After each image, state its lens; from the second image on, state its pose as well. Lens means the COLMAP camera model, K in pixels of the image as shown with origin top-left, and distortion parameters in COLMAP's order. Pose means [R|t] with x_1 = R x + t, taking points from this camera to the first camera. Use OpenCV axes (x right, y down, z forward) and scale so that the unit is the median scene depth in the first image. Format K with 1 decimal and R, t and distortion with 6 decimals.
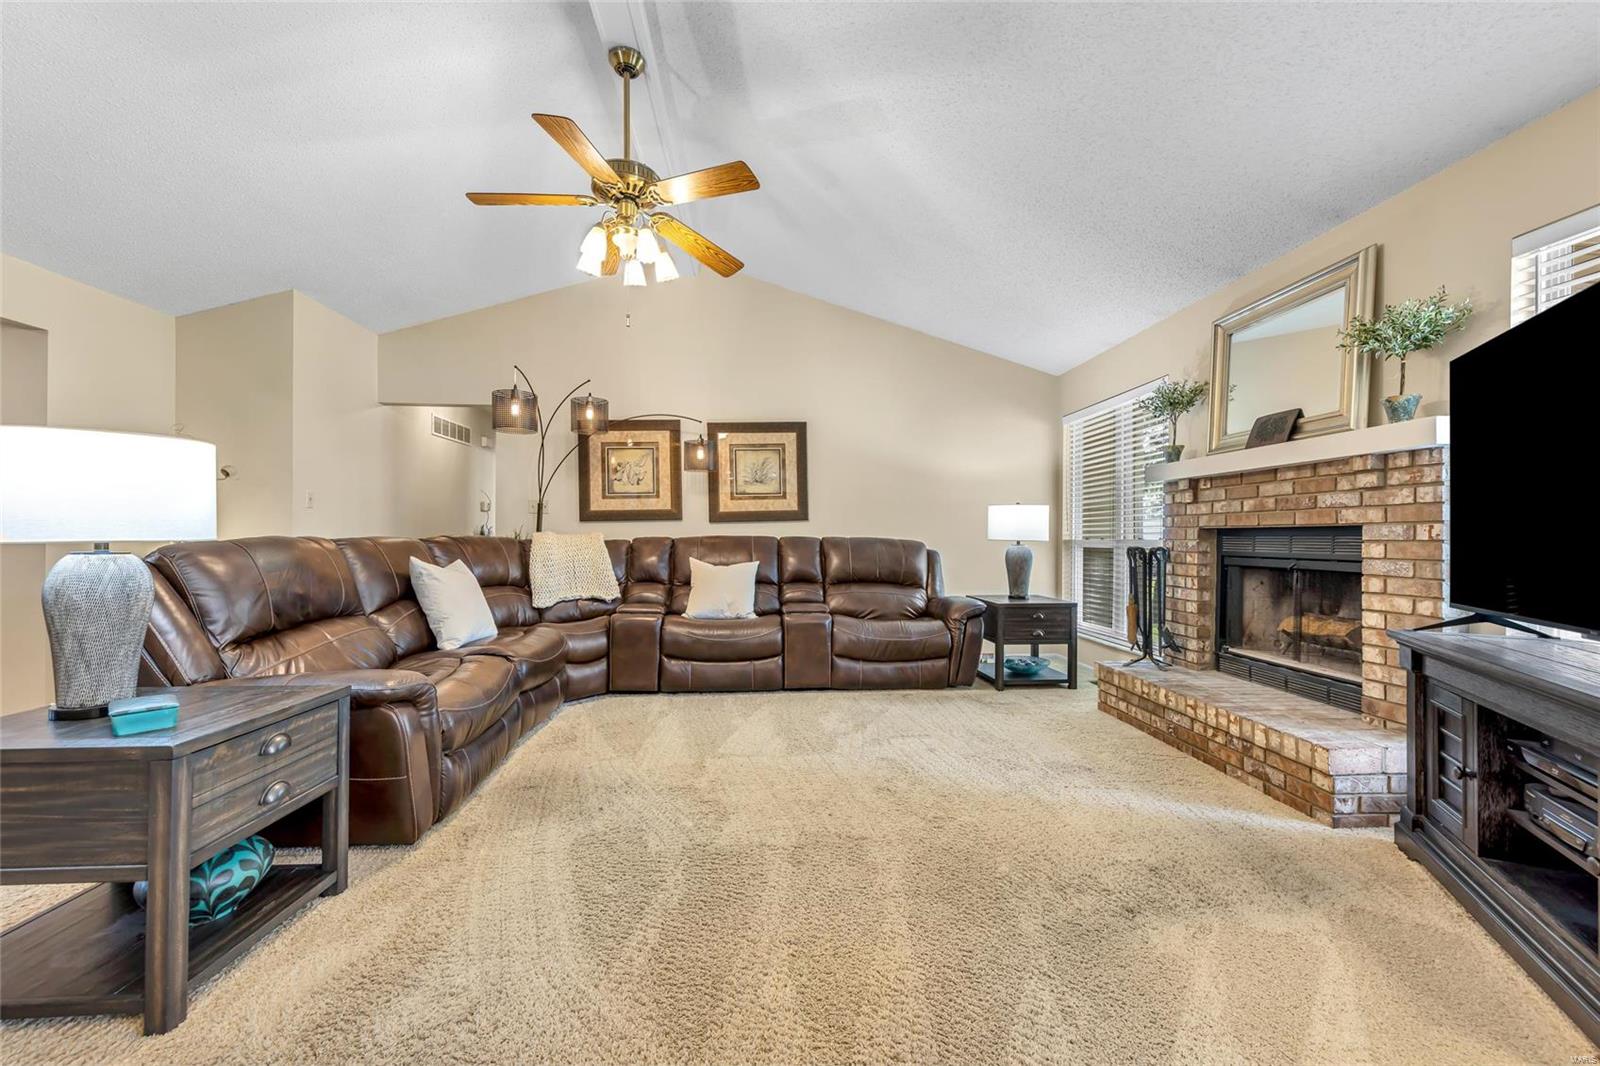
lens RADIAL K [[639.1, 0, 805.9], [0, 639.1, 537.0], [0, 0, 1]] dist [0.001585, -0.000047]
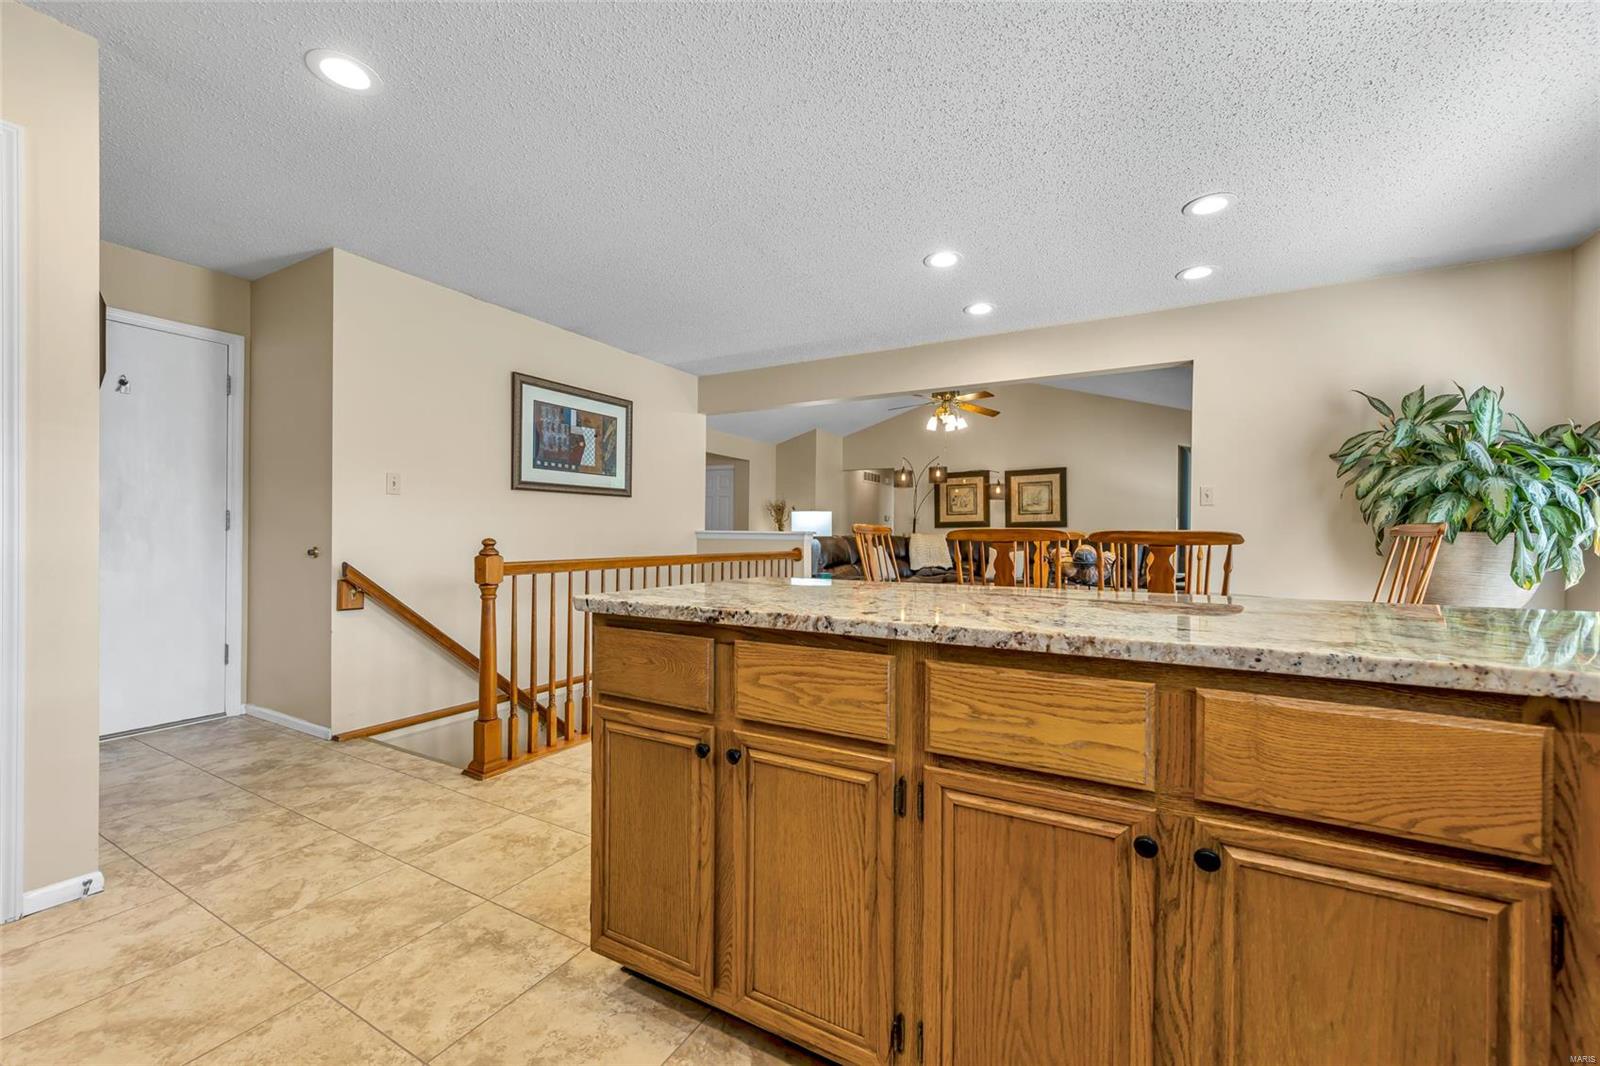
lens RADIAL K [[628.7, 0, 803.8], [0, 628.7, 538.6], [0, 0, 1]] dist [0.005665, -0.000088]
pose [[0.836851, 0.008875, -0.547358, 0.397368], [-0.007410, 0.999961, 0.004884, 0.001456], [0.547380, -0.000031, 0.836884, -0.892404]]
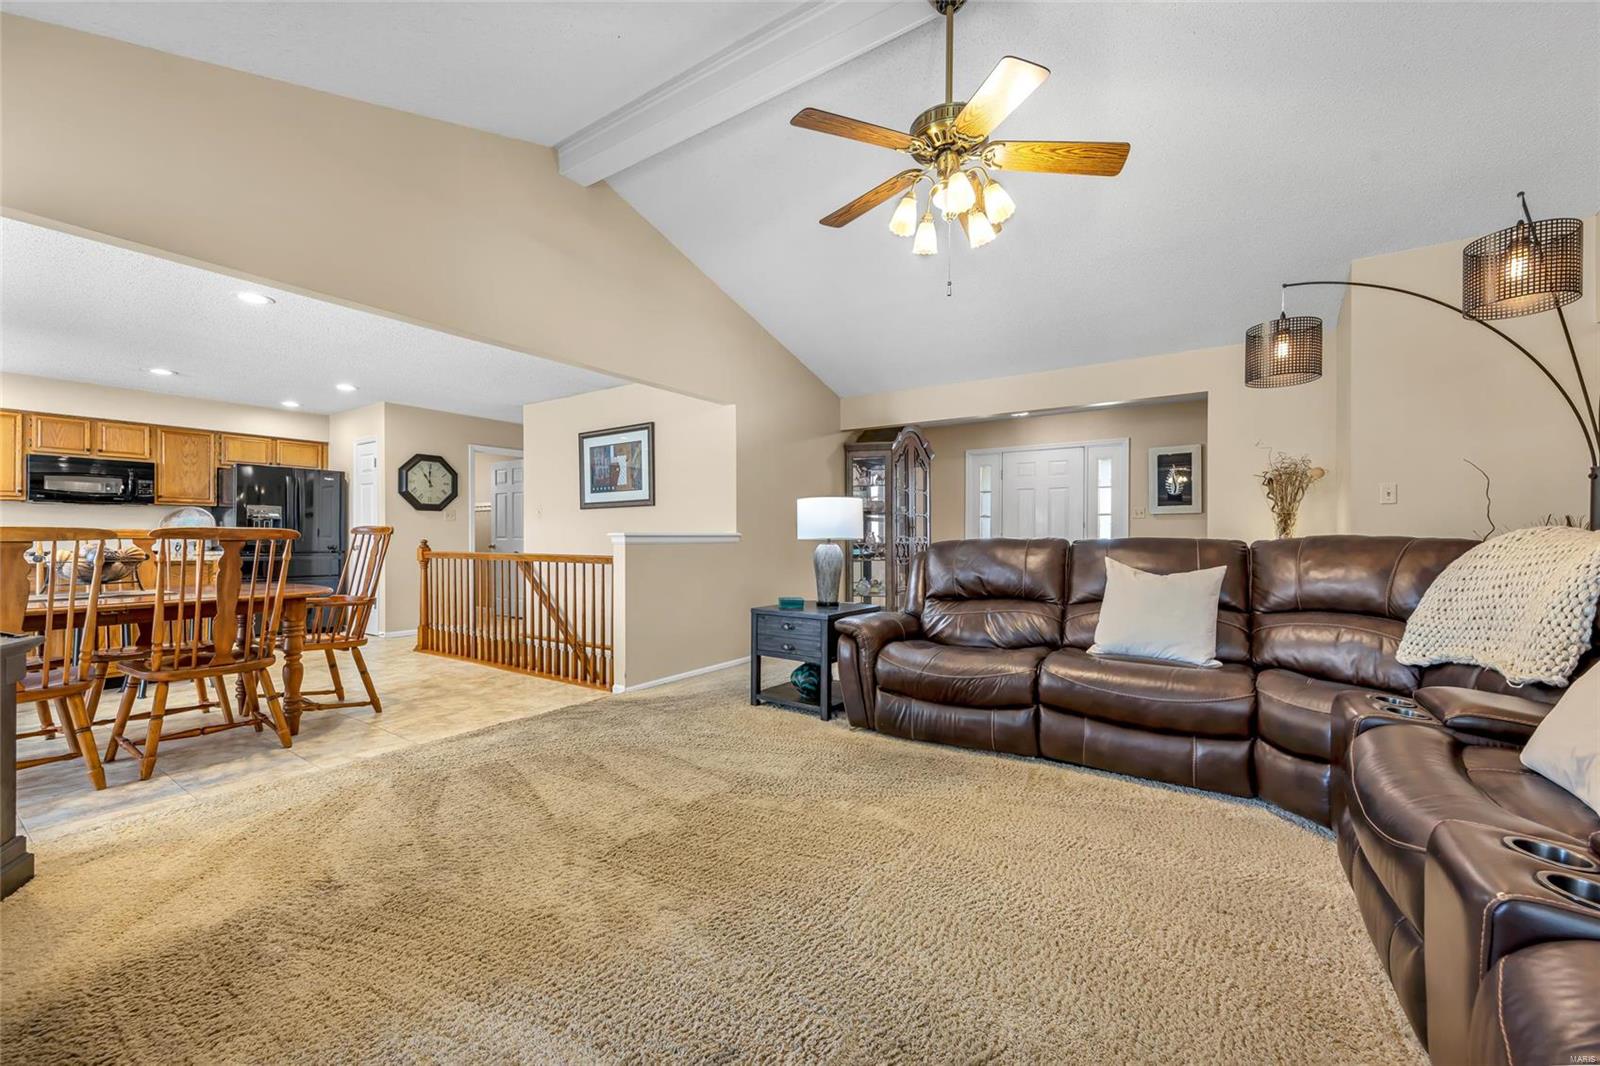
lens RADIAL K [[643.1, 0, 817.6], [0, 643.1, 550.3], [0, 0, 1]] dist [0.010629, -0.000138]
pose [[-0.620481, 0.008230, -0.784178, 0.344983], [-0.004754, 0.999887, 0.014255, 0.005780], [0.784207, 0.012573, -0.620372, 0.937445]]
